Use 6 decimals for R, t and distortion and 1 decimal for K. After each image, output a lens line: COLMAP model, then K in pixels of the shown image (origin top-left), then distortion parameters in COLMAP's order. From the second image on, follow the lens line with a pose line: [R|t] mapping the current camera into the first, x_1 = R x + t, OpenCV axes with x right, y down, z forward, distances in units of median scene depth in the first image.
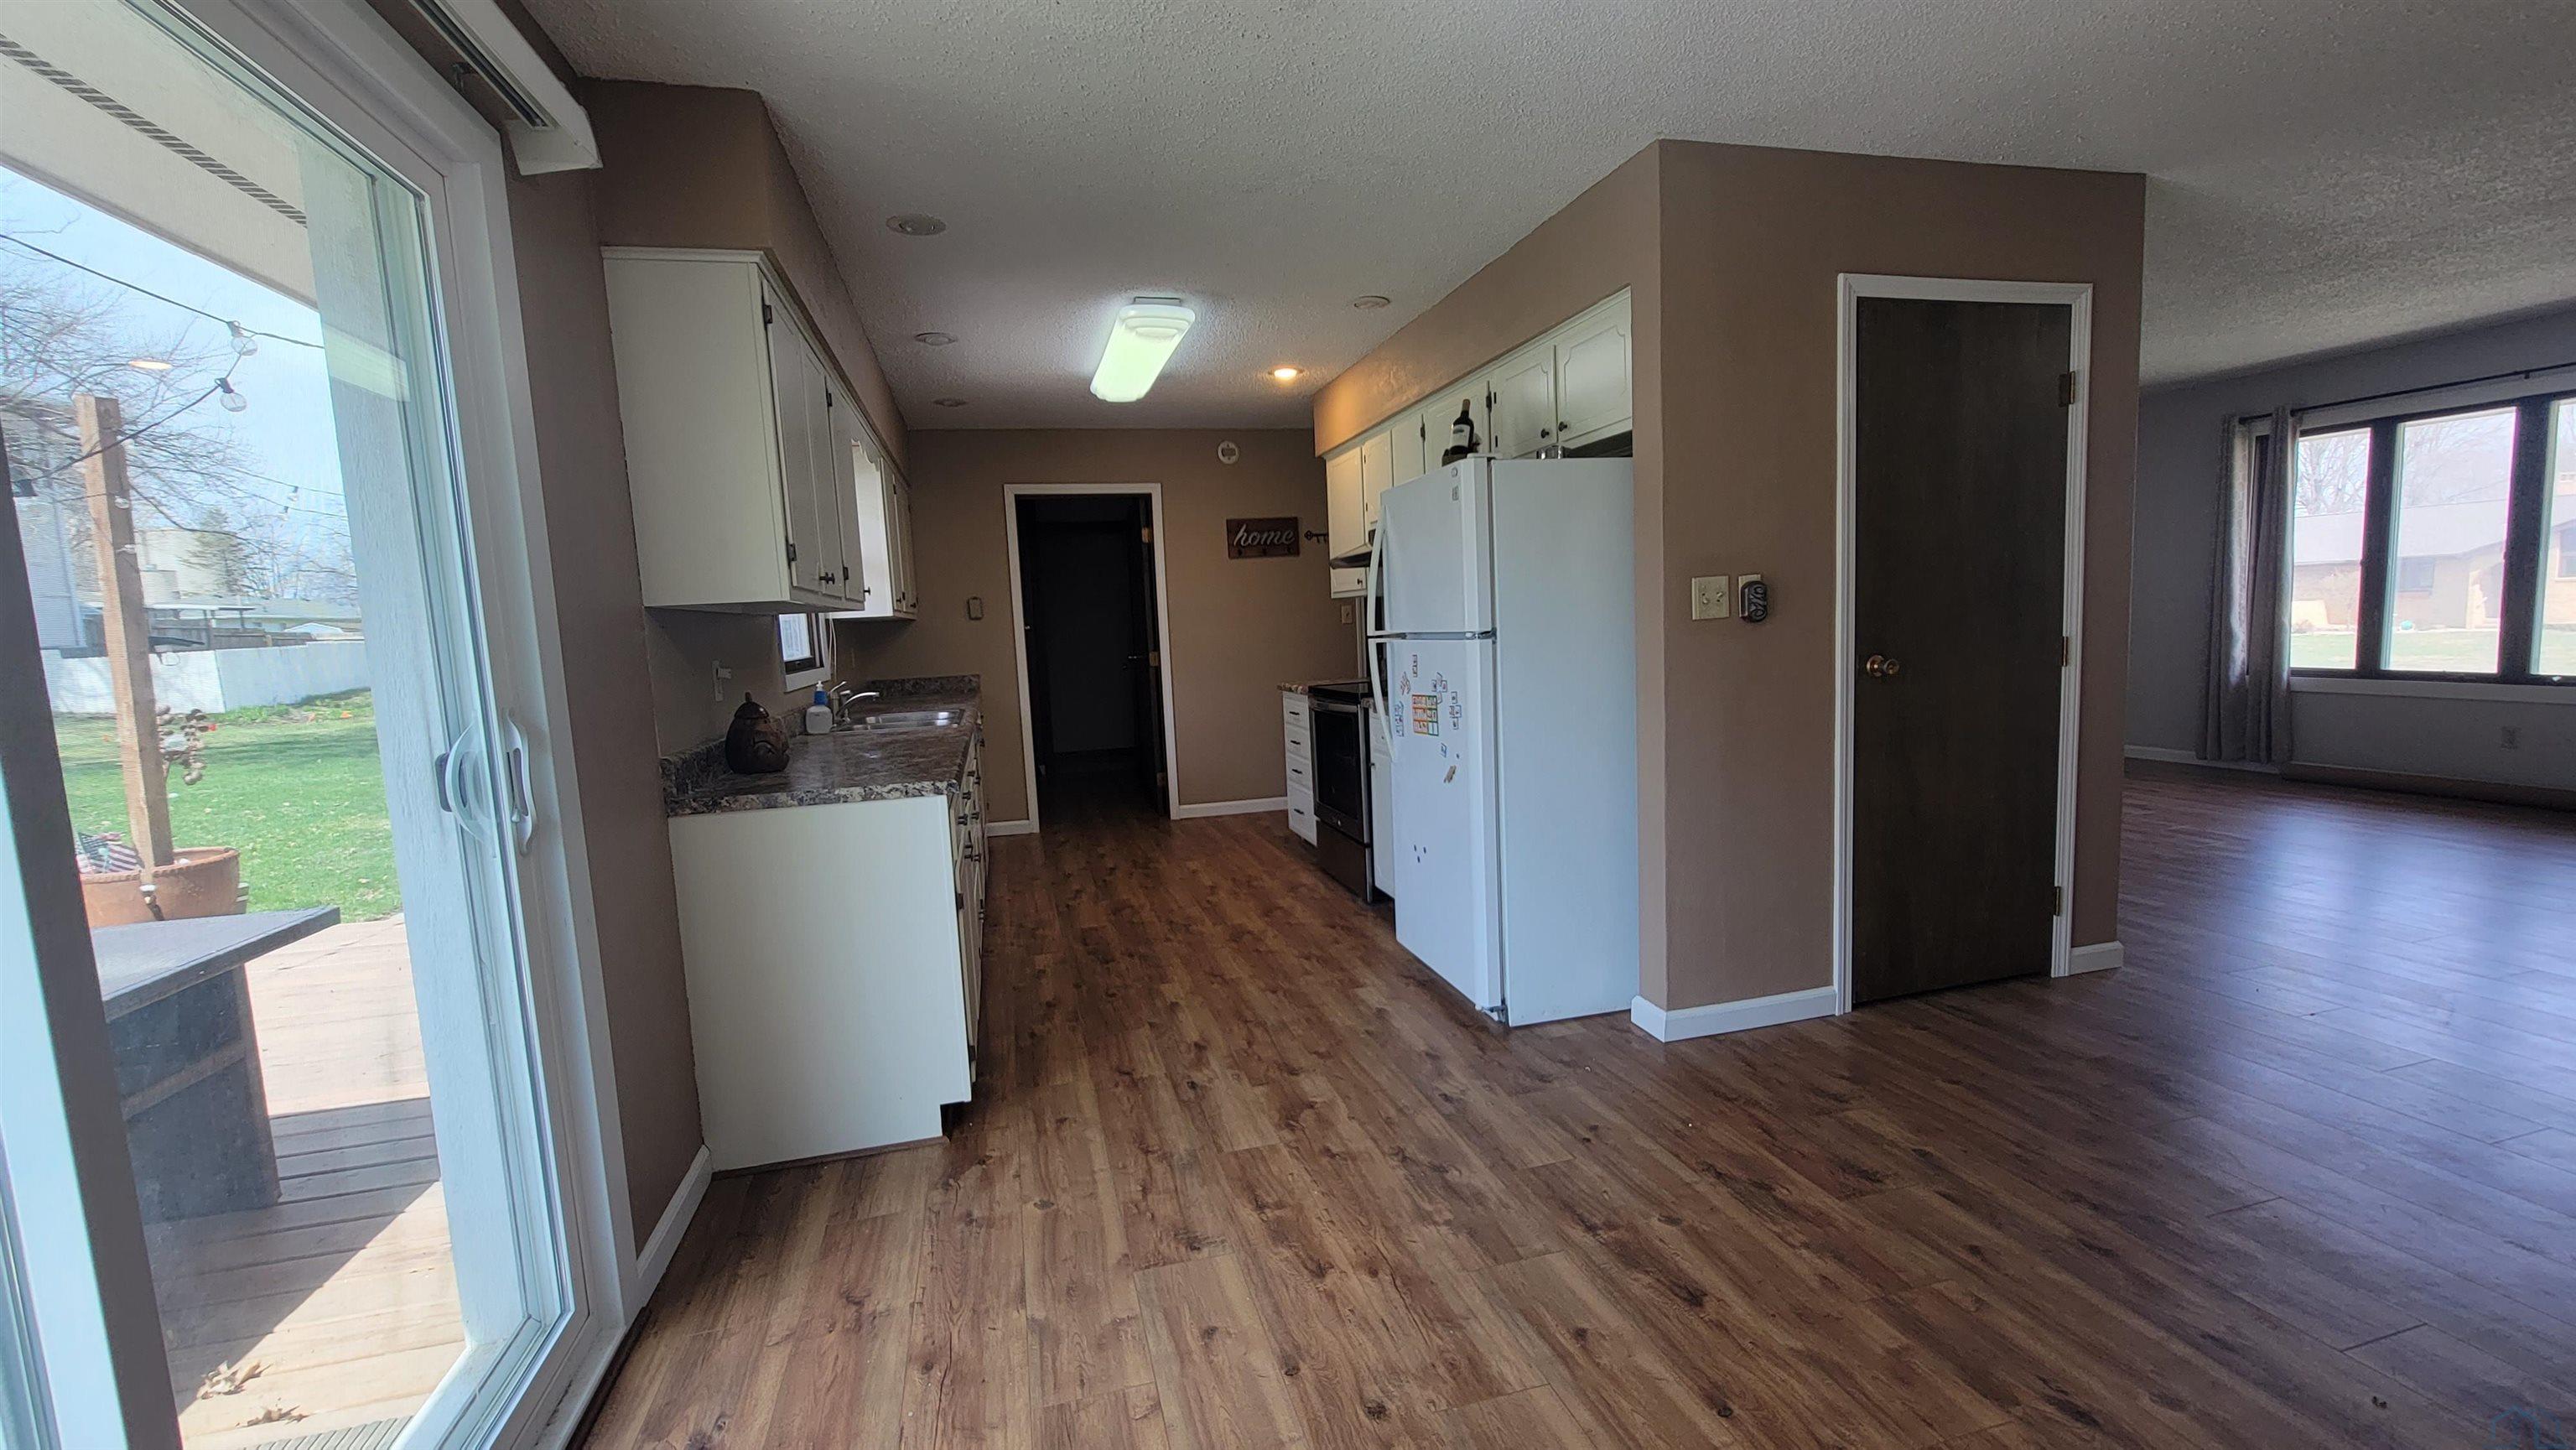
lens RADIAL K [[1049.2, 0, 1298.2], [0, 1049.2, 723.2], [0, 0, 1]] dist [0.001455, 0.000120]
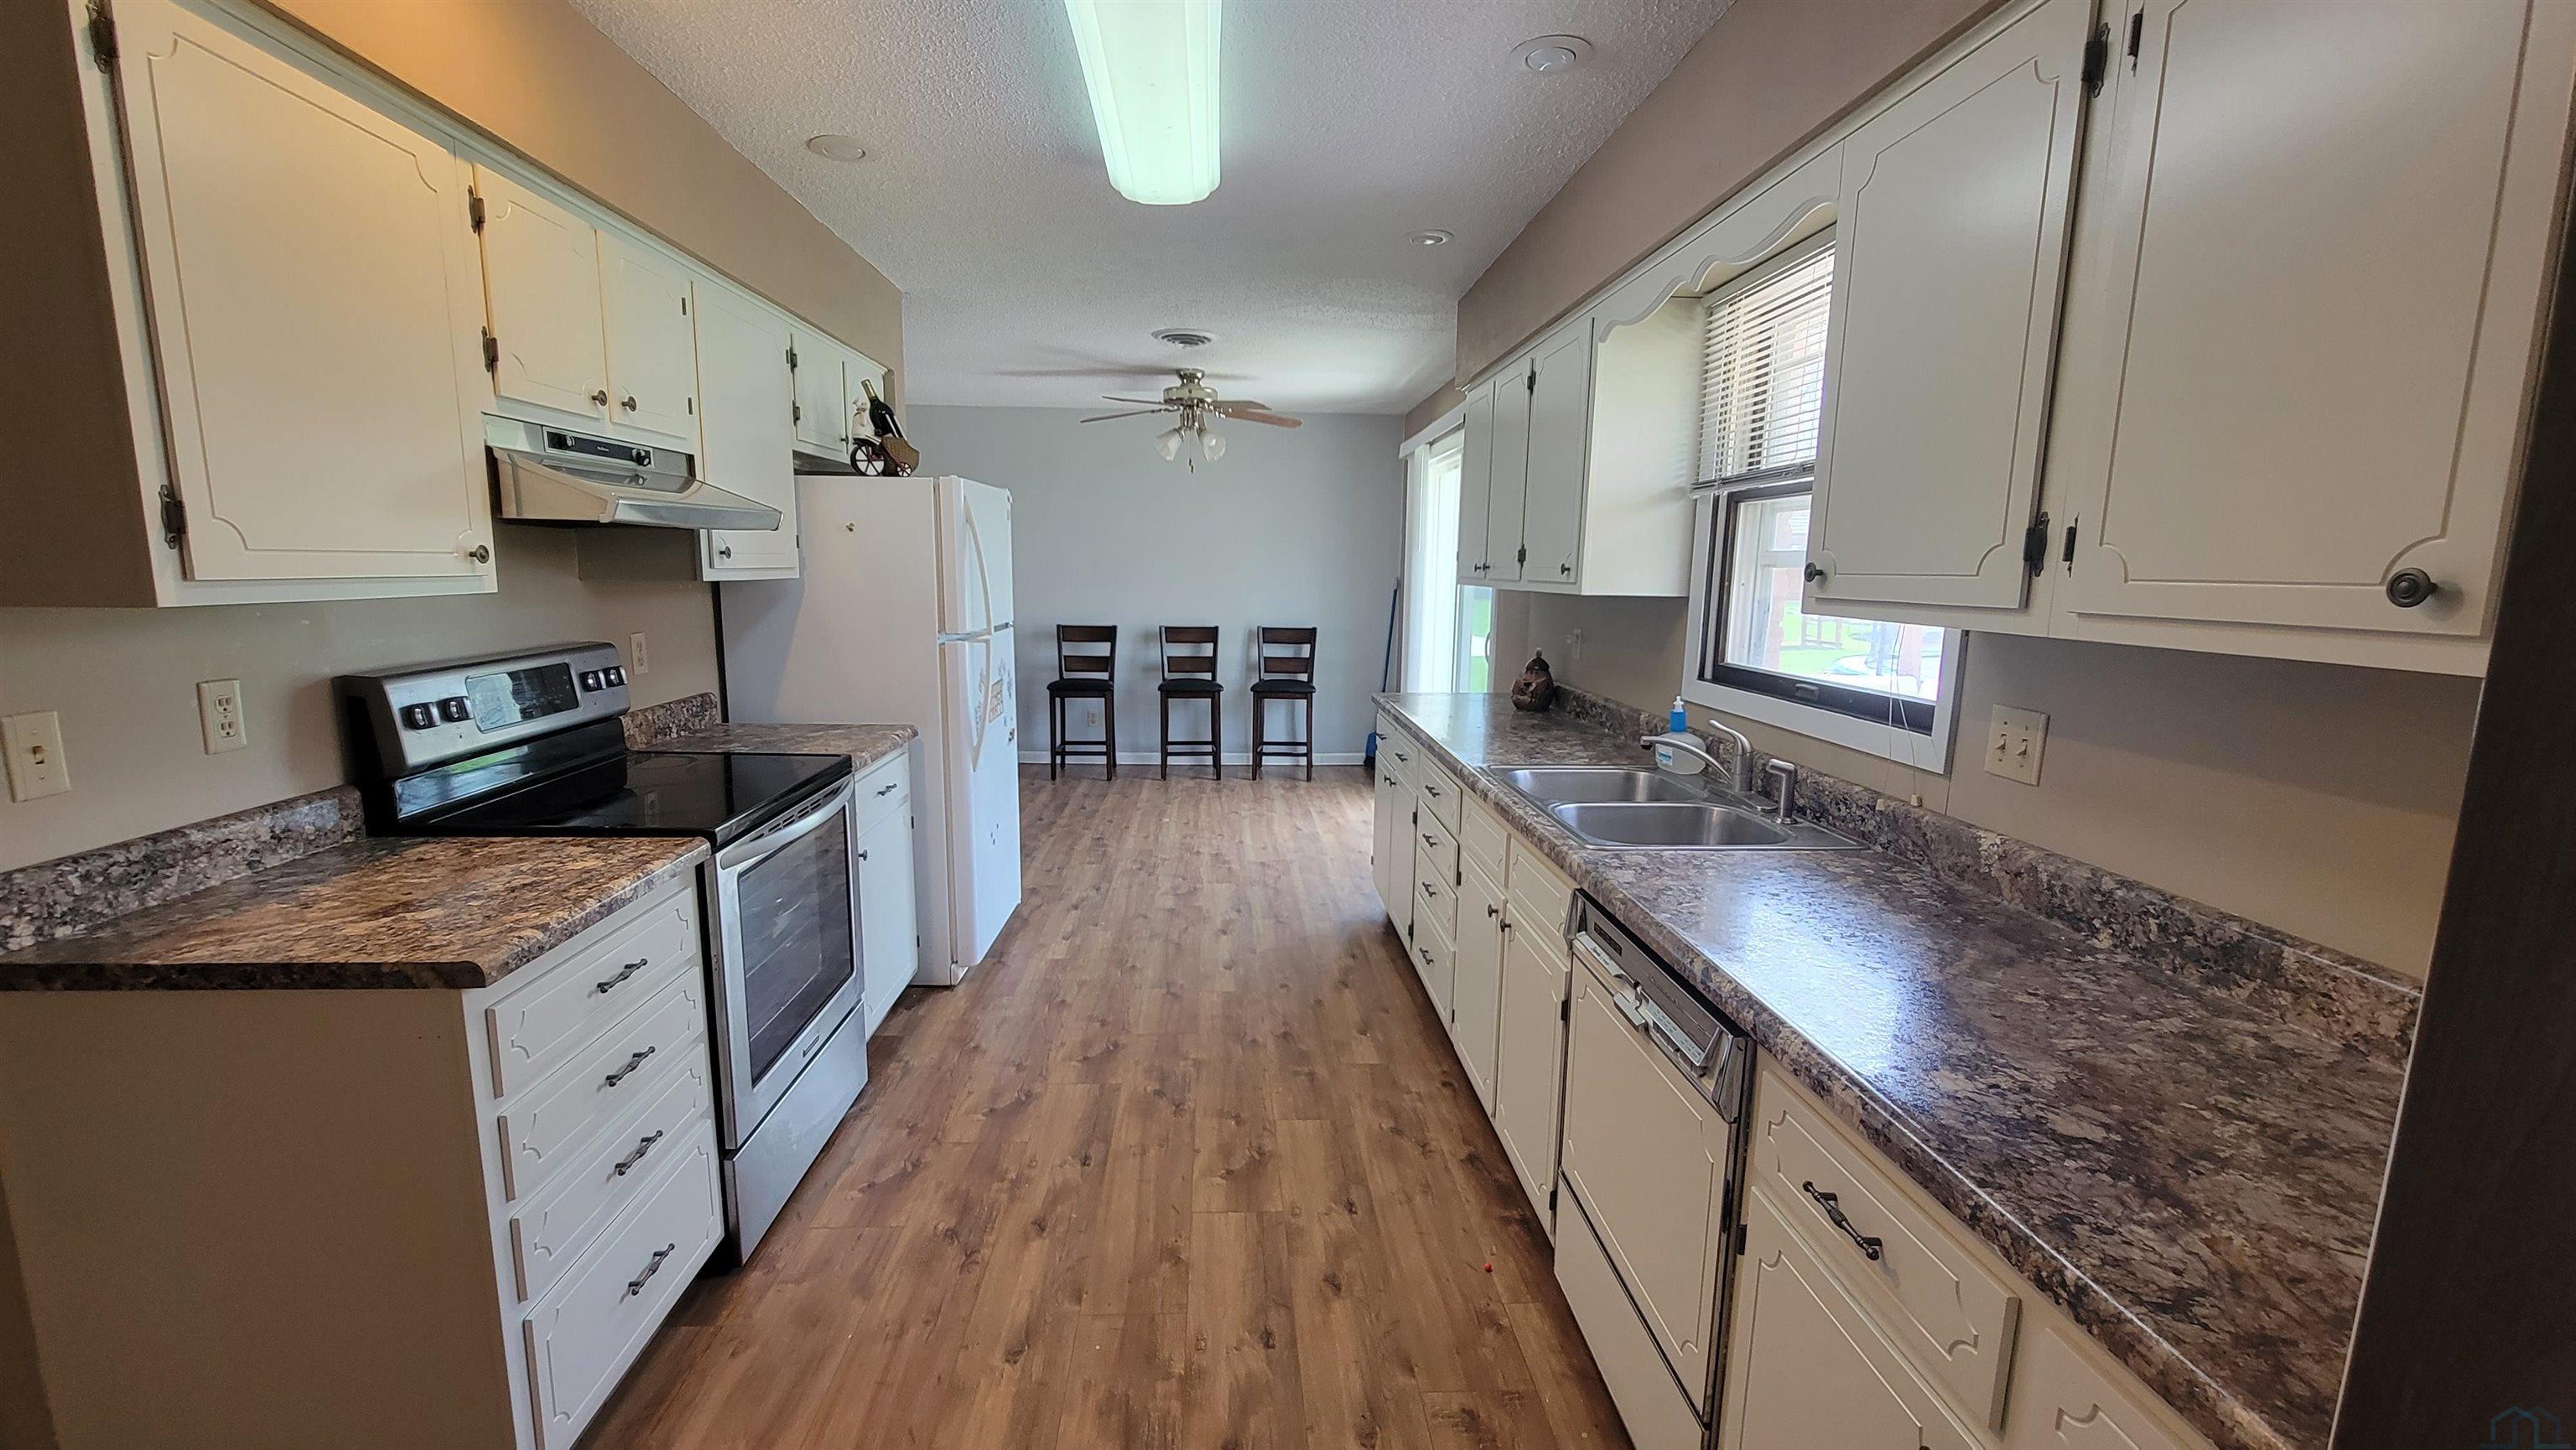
lens RADIAL K [[1049.2, 0, 1289.2], [0, 1049.2, 735.5], [0, 0, 1]] dist [0.001455, 0.000120]
pose [[-0.977232, 0.000612, 0.212172, -0.391116], [0.054373, 0.967323, 0.247647, -0.214040], [-0.205087, 0.253545, -0.945333, 1.868150]]
